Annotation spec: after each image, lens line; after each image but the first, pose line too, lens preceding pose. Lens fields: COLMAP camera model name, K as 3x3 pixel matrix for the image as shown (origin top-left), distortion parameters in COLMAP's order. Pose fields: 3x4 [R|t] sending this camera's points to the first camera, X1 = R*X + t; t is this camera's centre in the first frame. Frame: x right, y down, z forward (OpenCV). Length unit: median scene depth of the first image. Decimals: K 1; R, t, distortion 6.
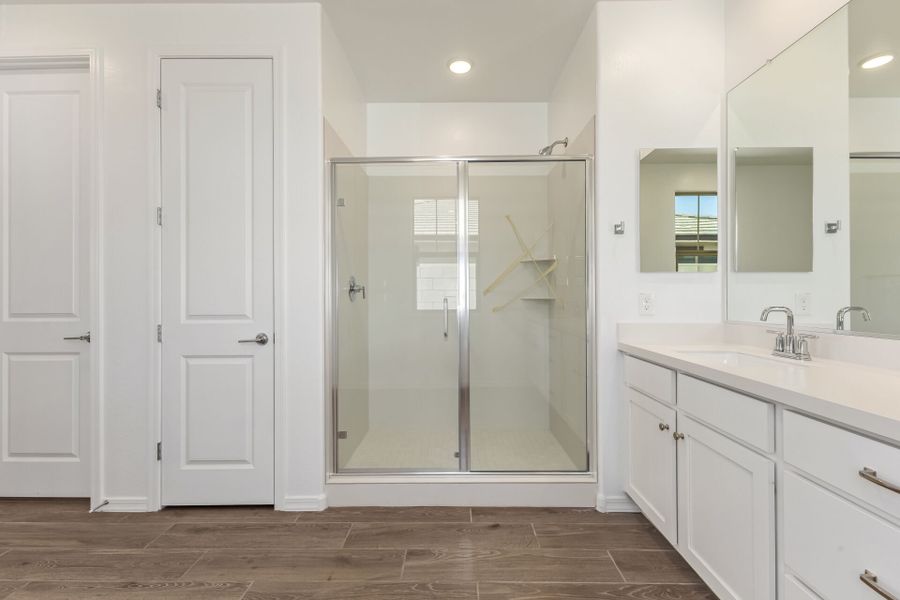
lens RADIAL K [[392.5, 0, 450.3], [0, 392.5, 297.2], [0, 0, 1]] dist [0.010340, -0.000310]
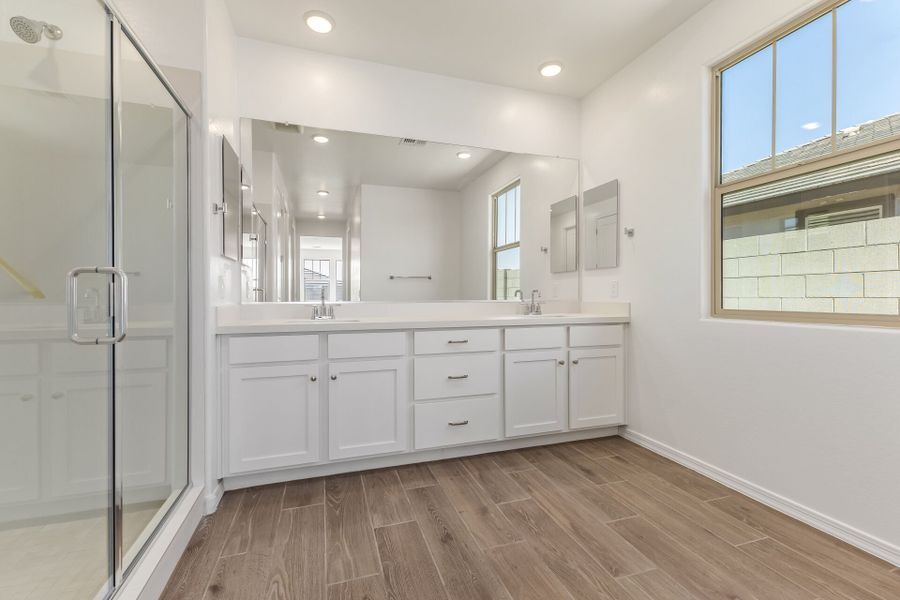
lens RADIAL K [[392.5, 0, 453.0], [0, 392.5, 301.2], [0, 0, 1]] dist [0.010340, -0.000310]
pose [[-0.335879, -0.005492, 0.941889, -0.788646], [0.002837, 0.999973, 0.006842, 0.056510], [-0.941901, 0.004970, -0.335854, 0.918882]]
